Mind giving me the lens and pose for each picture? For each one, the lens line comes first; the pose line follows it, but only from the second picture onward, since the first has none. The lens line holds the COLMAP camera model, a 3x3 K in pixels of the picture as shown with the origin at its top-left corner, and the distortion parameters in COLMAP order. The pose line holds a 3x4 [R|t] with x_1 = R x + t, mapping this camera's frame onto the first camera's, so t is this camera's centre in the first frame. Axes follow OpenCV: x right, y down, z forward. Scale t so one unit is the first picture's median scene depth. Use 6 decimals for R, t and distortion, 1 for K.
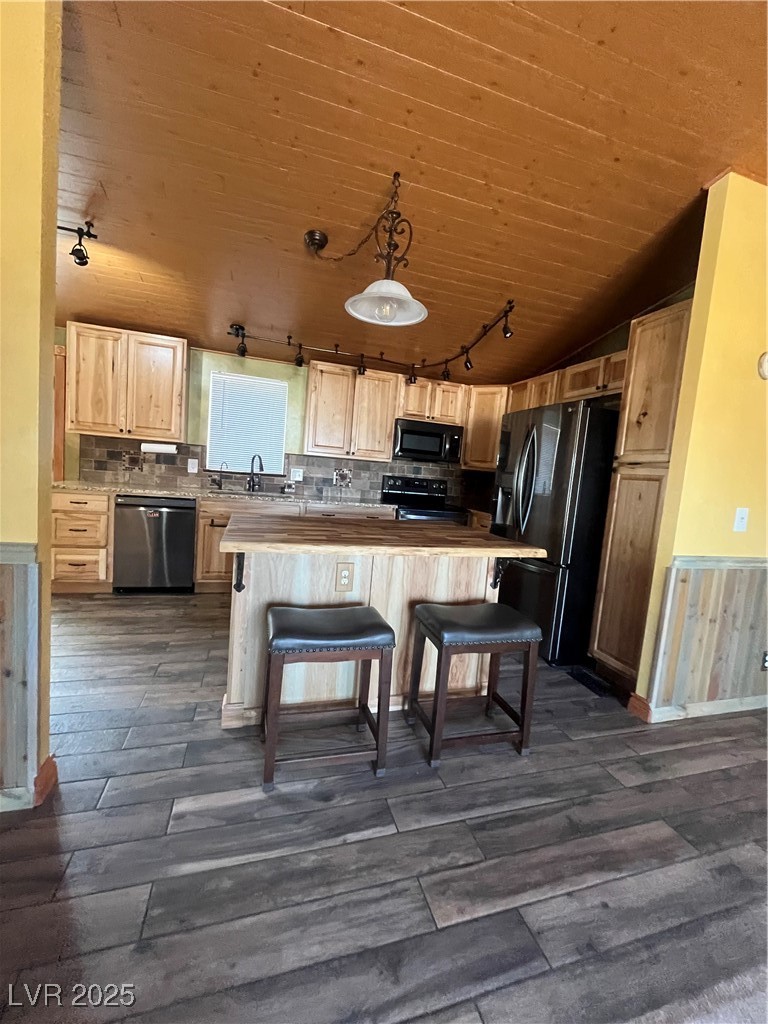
lens RADIAL K [[410.2, 0, 385.6], [0, 410.2, 510.1], [0, 0, 1]] dist [-0.010009, 0.000186]
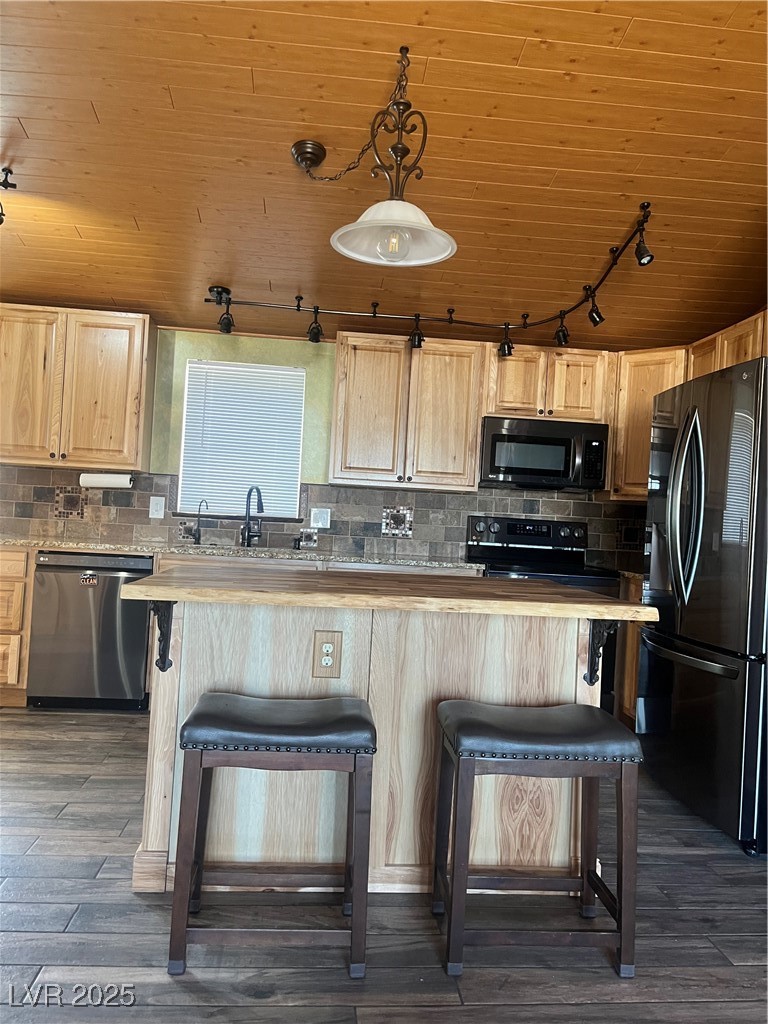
lens RADIAL K [[765.6, 0, 385.2], [0, 765.6, 505.9], [0, 0, 1]] dist [0.029745, -0.040796]
pose [[0.978467, -0.033330, -0.203694, 0.173116], [0.007179, 0.991775, -0.127794, 0.065240], [0.206278, 0.123580, 0.970658, -0.112242]]
